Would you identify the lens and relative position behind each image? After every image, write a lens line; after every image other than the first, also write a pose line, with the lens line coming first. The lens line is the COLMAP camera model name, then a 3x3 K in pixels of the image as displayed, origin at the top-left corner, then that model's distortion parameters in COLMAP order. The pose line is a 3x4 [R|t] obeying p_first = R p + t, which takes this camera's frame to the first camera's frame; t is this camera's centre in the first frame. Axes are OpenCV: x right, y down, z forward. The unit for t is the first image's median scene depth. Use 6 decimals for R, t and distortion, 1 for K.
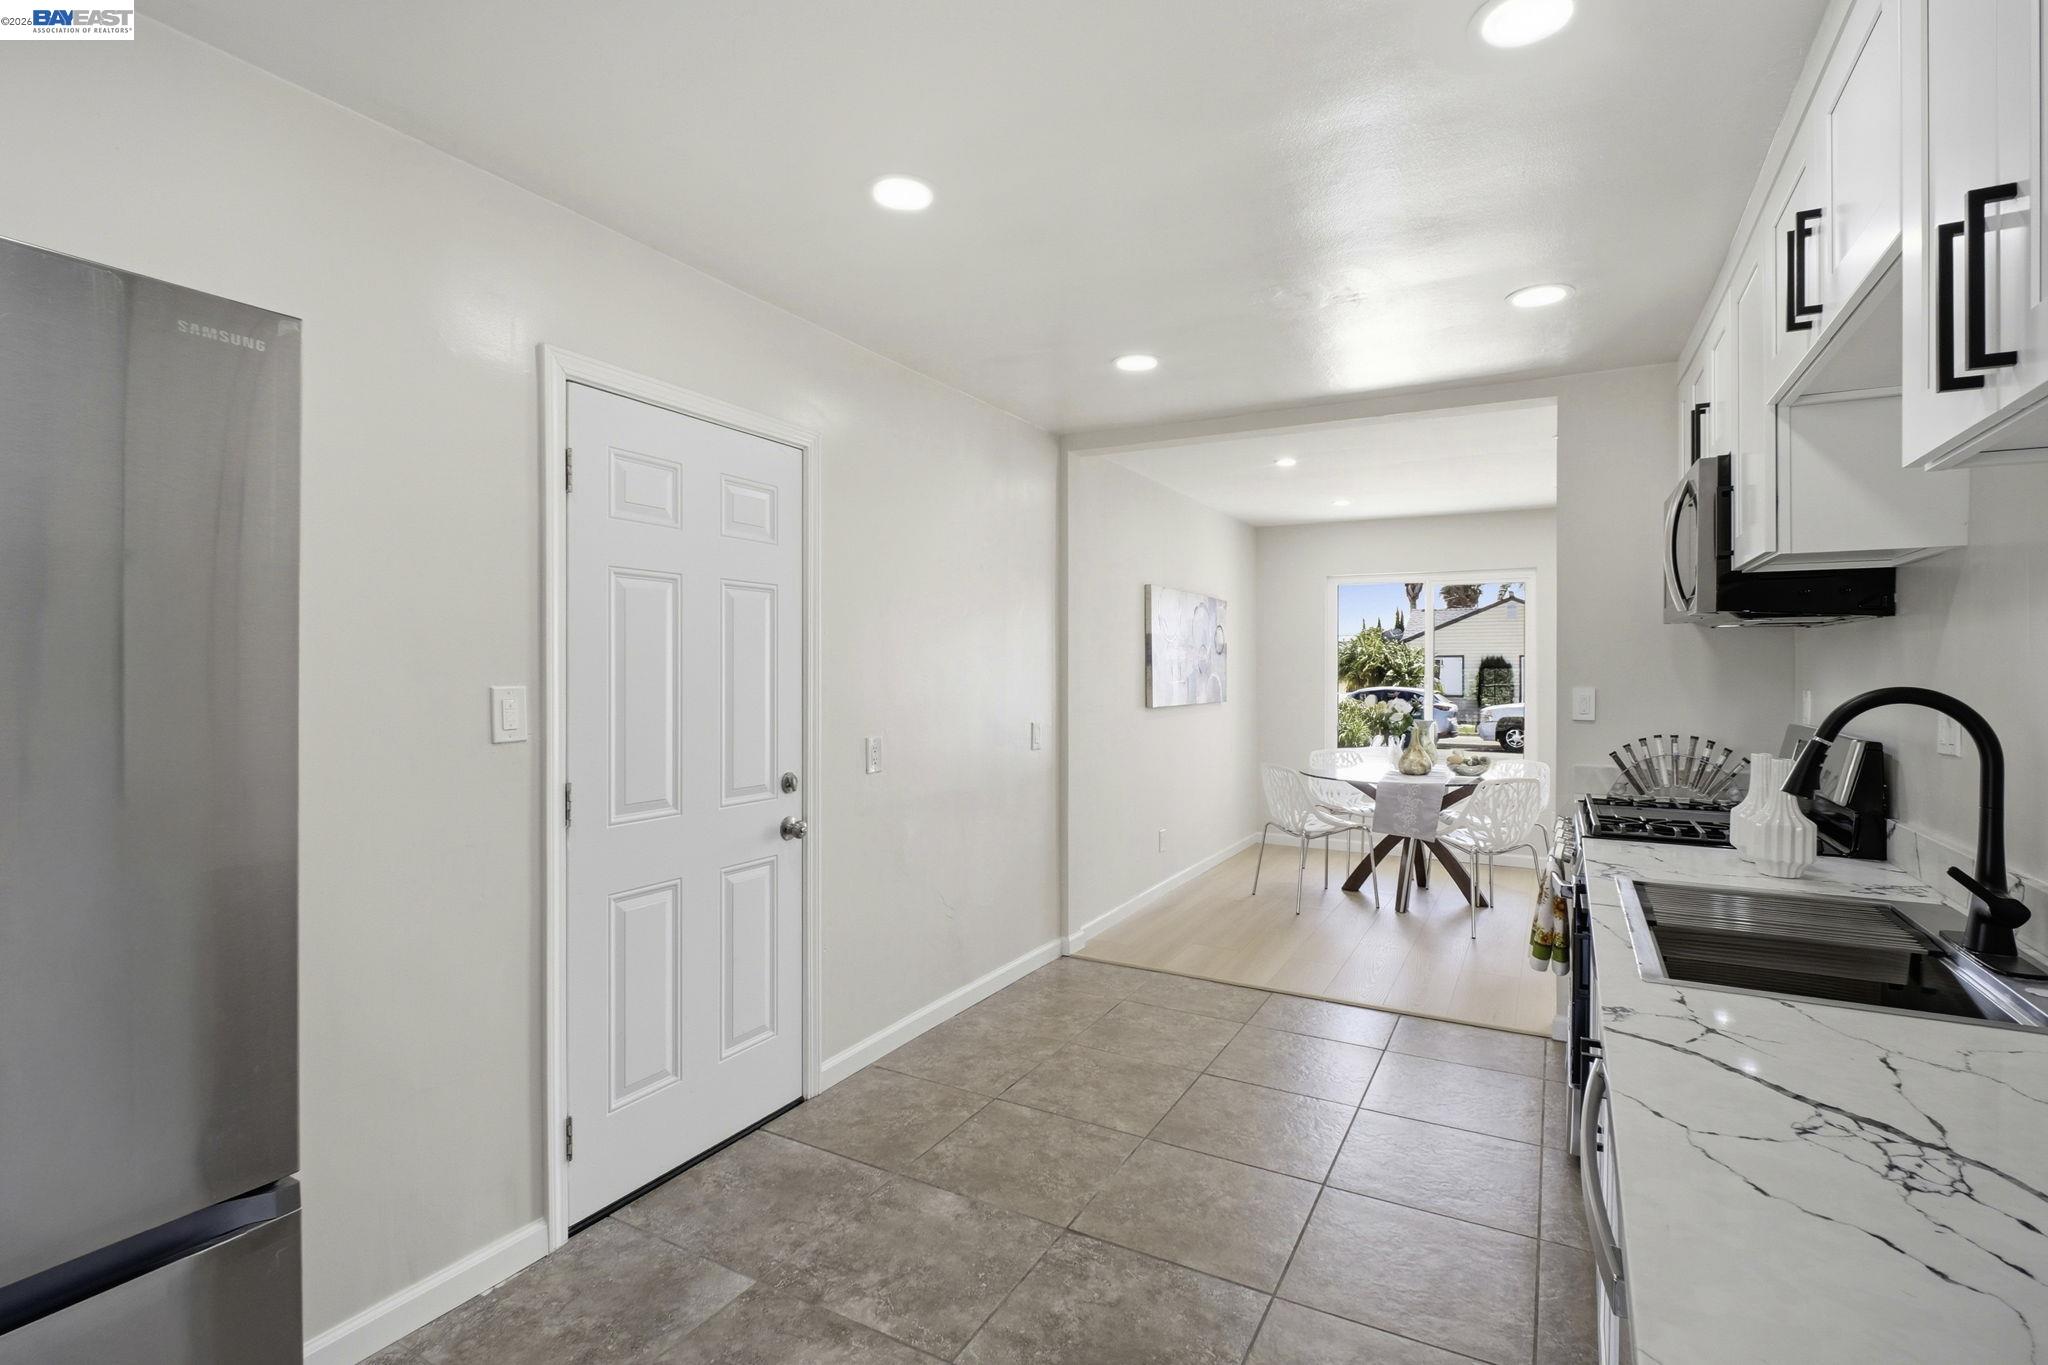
lens RADIAL K [[962.3, 0, 1036.8], [0, 962.3, 693.9], [0, 0, 1]] dist [0.003886, -0.000507]
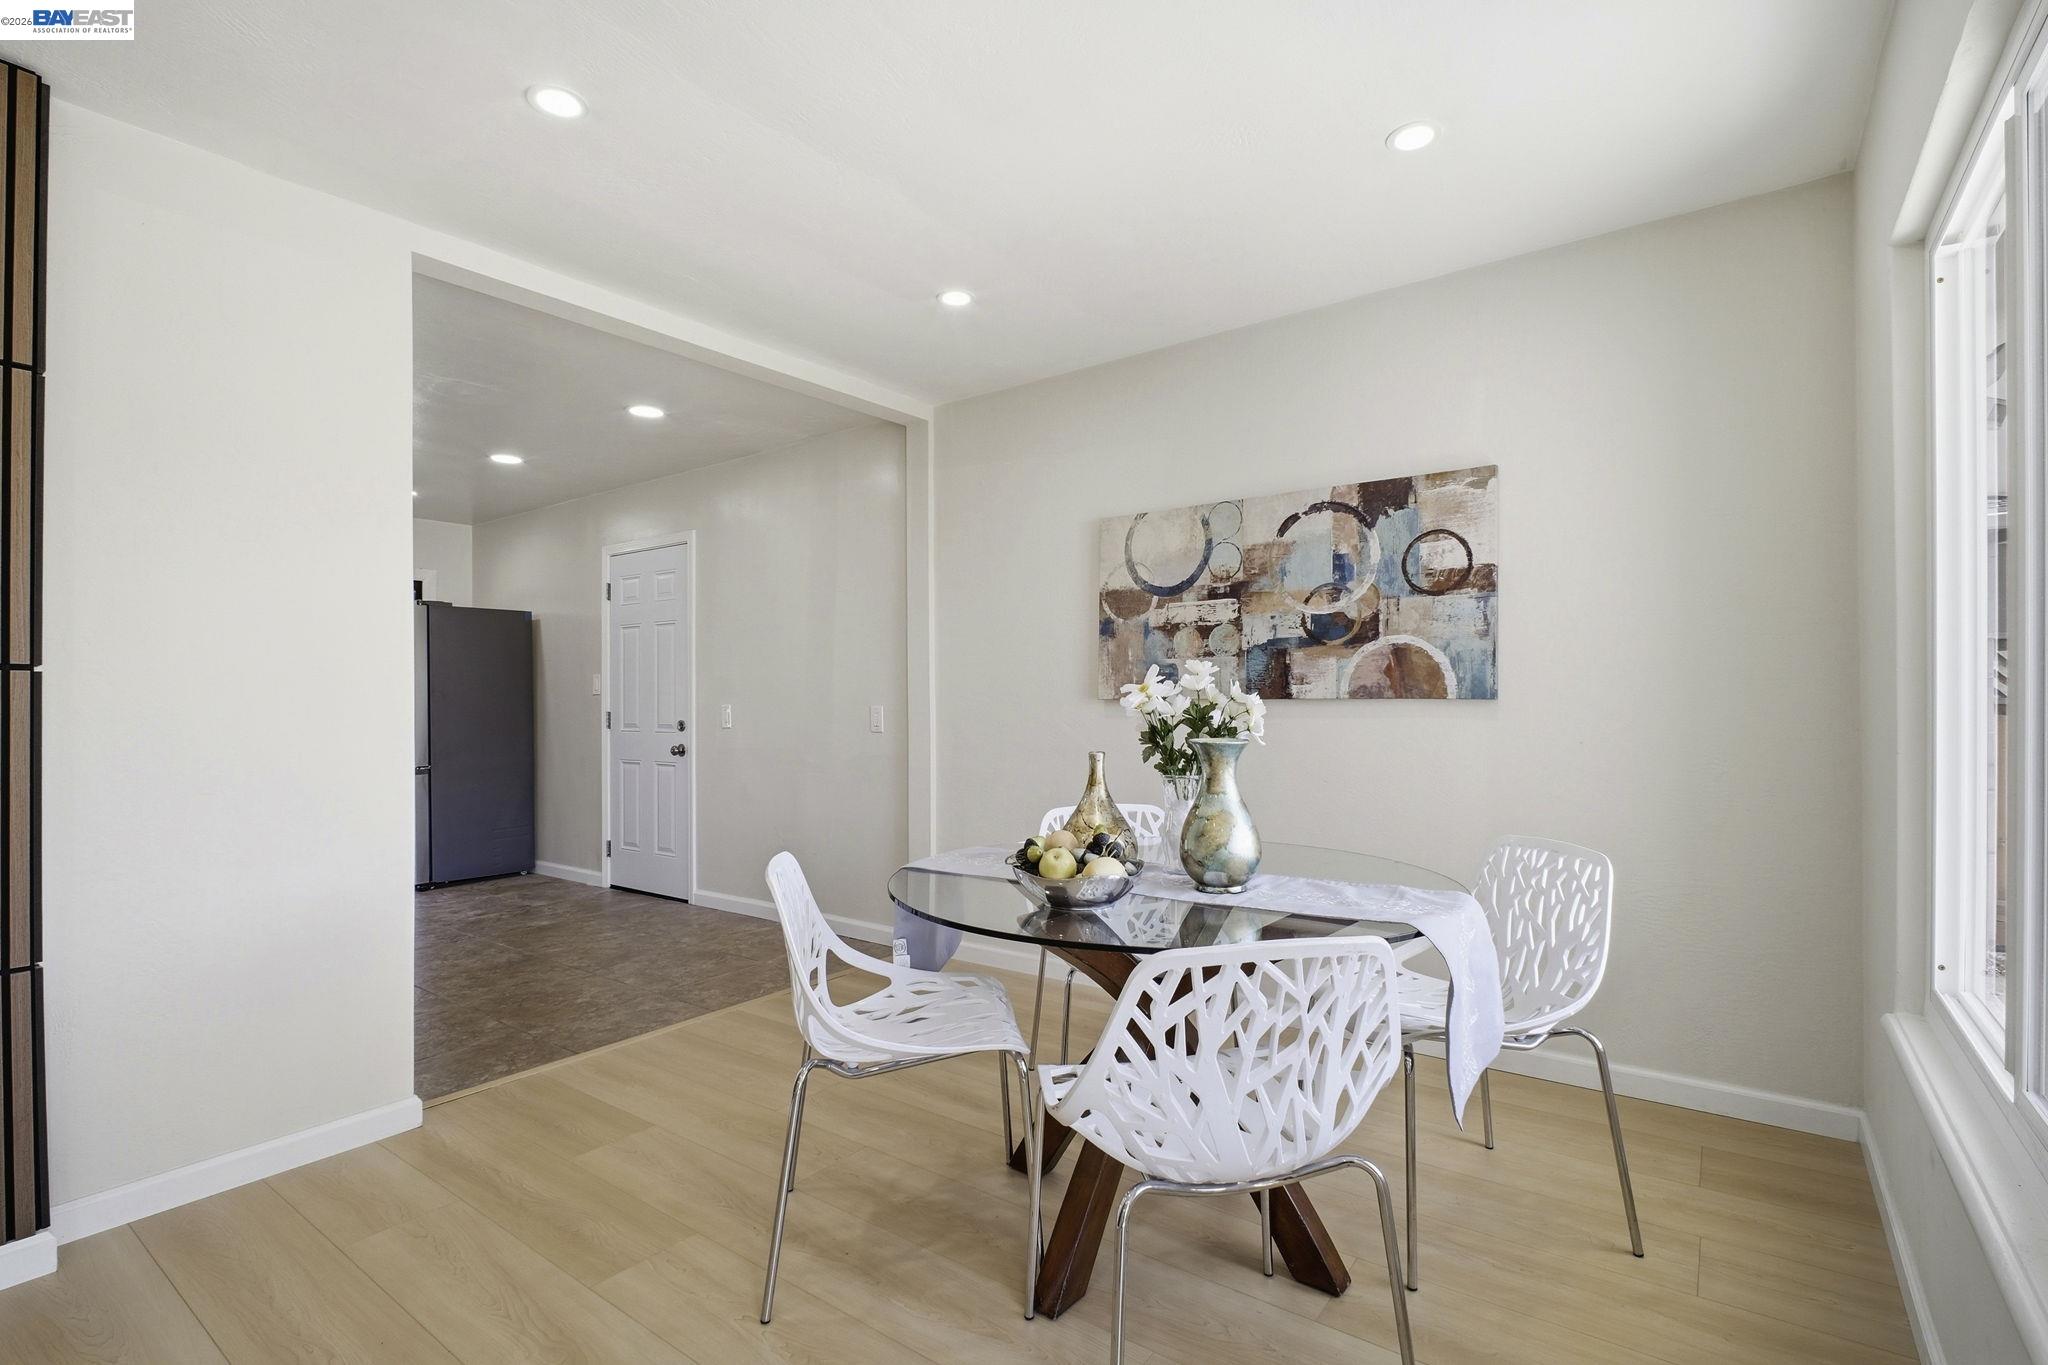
lens RADIAL K [[952.8, 0, 1046.2], [0, 952.8, 689.7], [0, 0, 1]] dist [-0.001102, -0.001328]
pose [[-0.136172, -0.005122, -0.990672, 1.278081], [-0.014156, 0.999895, -0.003224, 0.016786], [0.990584, 0.013585, -0.136230, 1.688127]]
